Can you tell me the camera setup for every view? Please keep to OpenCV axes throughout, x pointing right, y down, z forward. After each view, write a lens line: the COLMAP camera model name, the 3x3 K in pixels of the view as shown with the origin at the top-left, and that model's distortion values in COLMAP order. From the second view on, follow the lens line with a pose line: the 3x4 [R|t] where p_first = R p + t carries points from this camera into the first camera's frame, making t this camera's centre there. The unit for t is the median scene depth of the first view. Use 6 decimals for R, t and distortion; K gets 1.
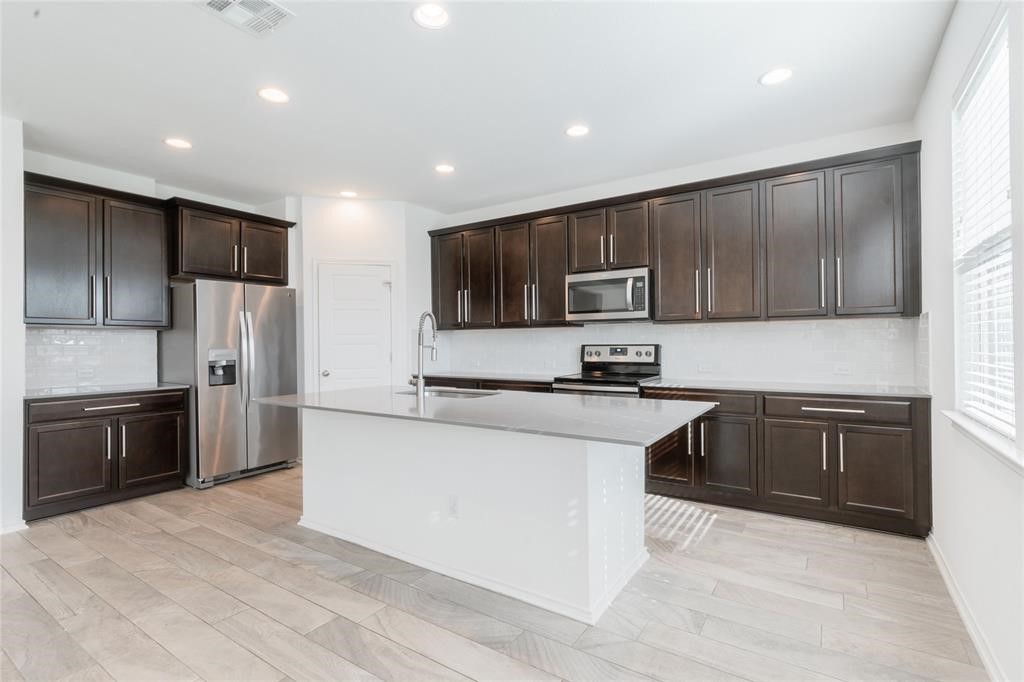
lens RADIAL K [[478.4, 0, 526.3], [0, 478.4, 342.8], [0, 0, 1]] dist [-0.006375, 0.000499]
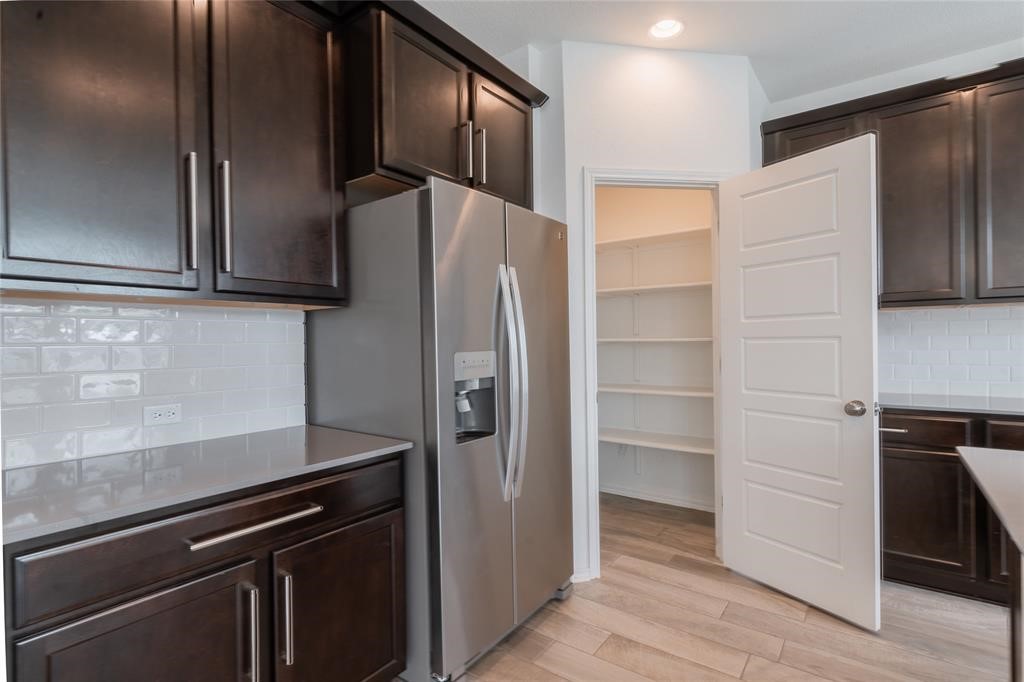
lens RADIAL K [[494.7, 0, 516.7], [0, 494.7, 339.7], [0, 0, 1]] dist [0.008965, -0.000133]
pose [[0.998548, -0.005977, -0.053534, -0.629088], [0.006277, 0.999966, 0.005431, 0.000969], [0.053499, -0.005759, 0.998551, 0.620369]]
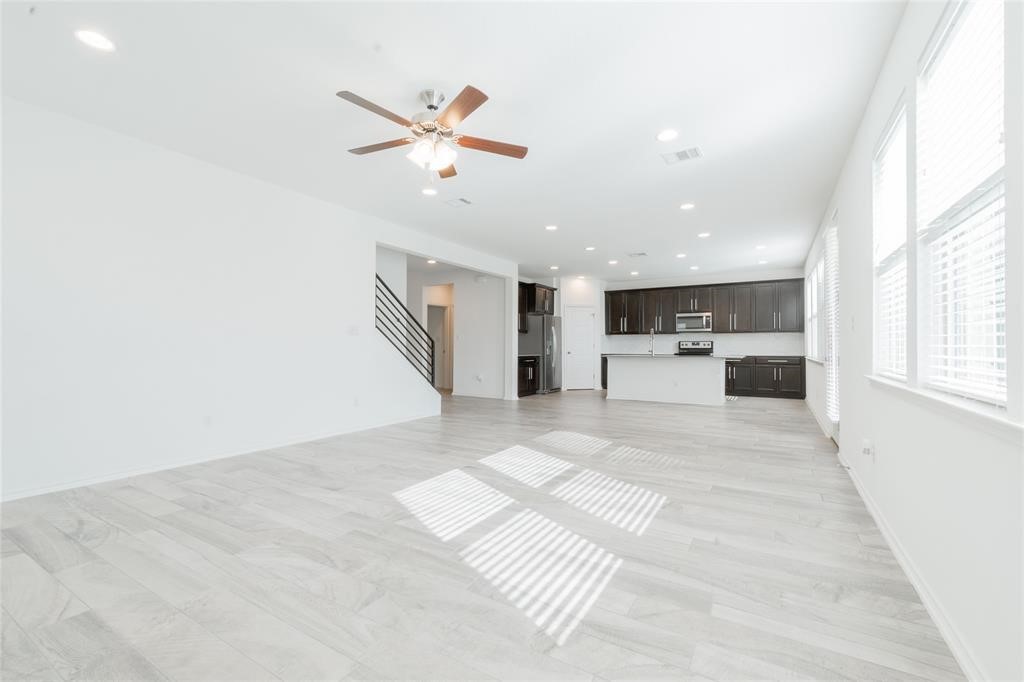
lens RADIAL K [[478.4, 0, 505.1], [0, 478.4, 336.2], [0, 0, 1]] dist [-0.006375, 0.000499]
pose [[0.998737, 0.011474, 0.048925, -1.097345], [-0.010467, 0.999729, -0.020795, 0.047775], [-0.049150, 0.020256, 0.998586, -1.728471]]
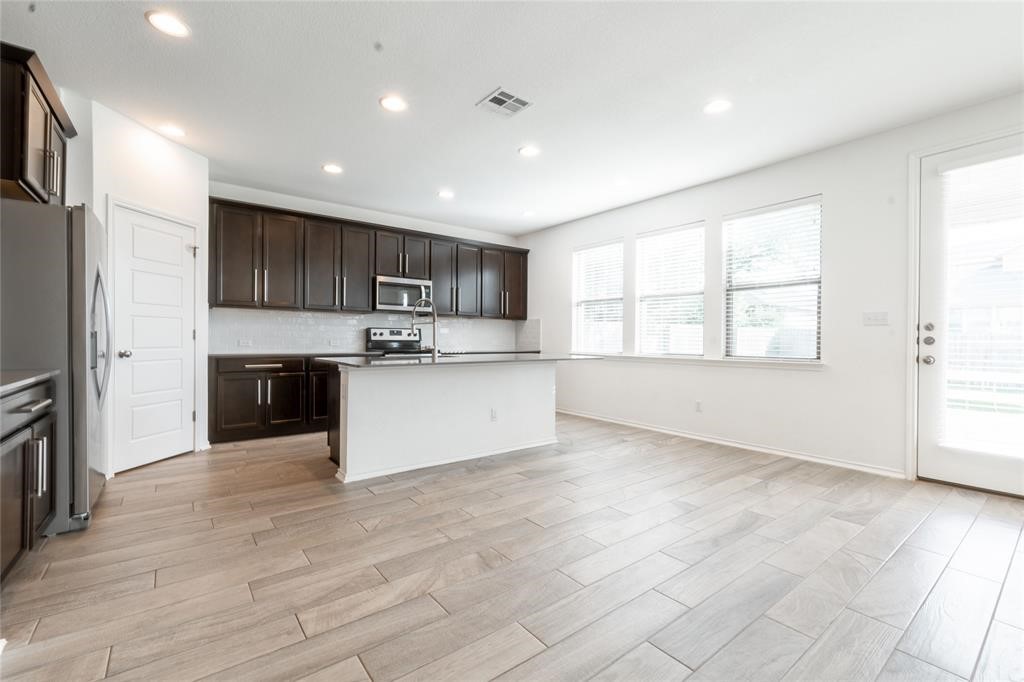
lens RADIAL K [[432.0, 0, 508.1], [0, 432.0, 341.1], [0, 0, 1]] dist [-0.036235, 0.003153]
pose [[0.329197, 0.008899, 0.944219, -1.081902], [-0.012382, 0.999910, -0.005107, 0.052614], [-0.944180, -0.010010, 0.329278, 0.289367]]
